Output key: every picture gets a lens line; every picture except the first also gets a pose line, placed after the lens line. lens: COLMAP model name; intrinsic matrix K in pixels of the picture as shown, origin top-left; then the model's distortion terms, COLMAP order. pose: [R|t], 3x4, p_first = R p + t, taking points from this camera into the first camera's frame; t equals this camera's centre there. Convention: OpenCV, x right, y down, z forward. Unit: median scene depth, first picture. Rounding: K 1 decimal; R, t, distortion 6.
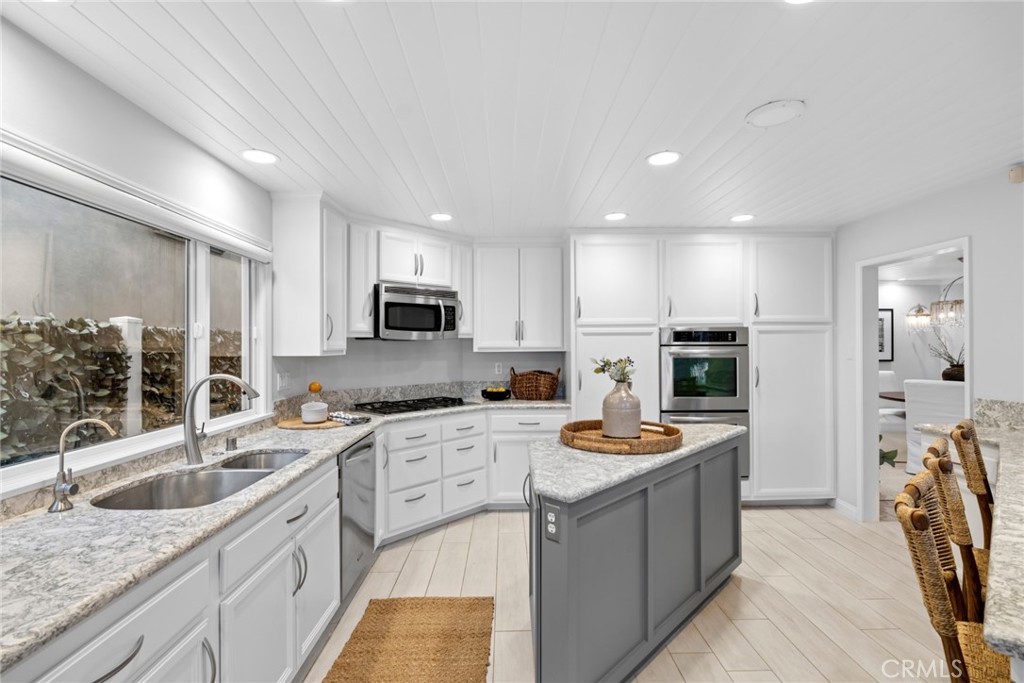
lens RADIAL K [[460.8, 0, 511.2], [0, 460.8, 338.1], [0, 0, 1]] dist [-0.011769, 0.000034]
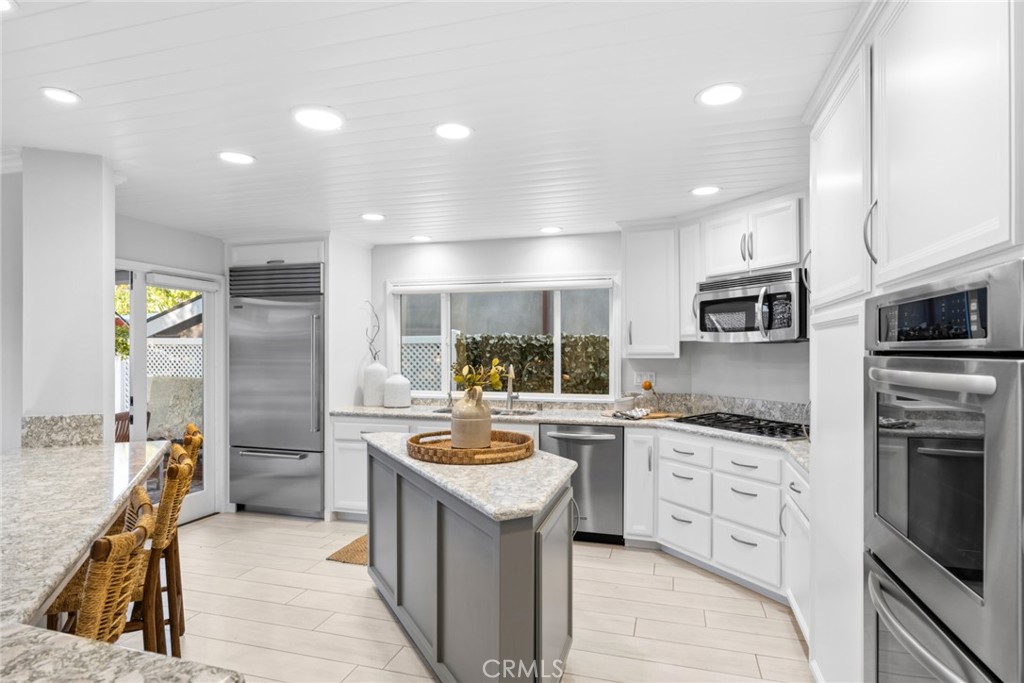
lens RADIAL K [[549.2, 0, 514.8], [0, 549.2, 348.1], [0, 0, 1]] dist [0.000873, 0.000360]
pose [[-0.294840, 0.000048, -0.955547, 0.828272], [0.007845, 0.999966, -0.002370, 0.013052], [0.955514, -0.008195, -0.294831, 0.917446]]
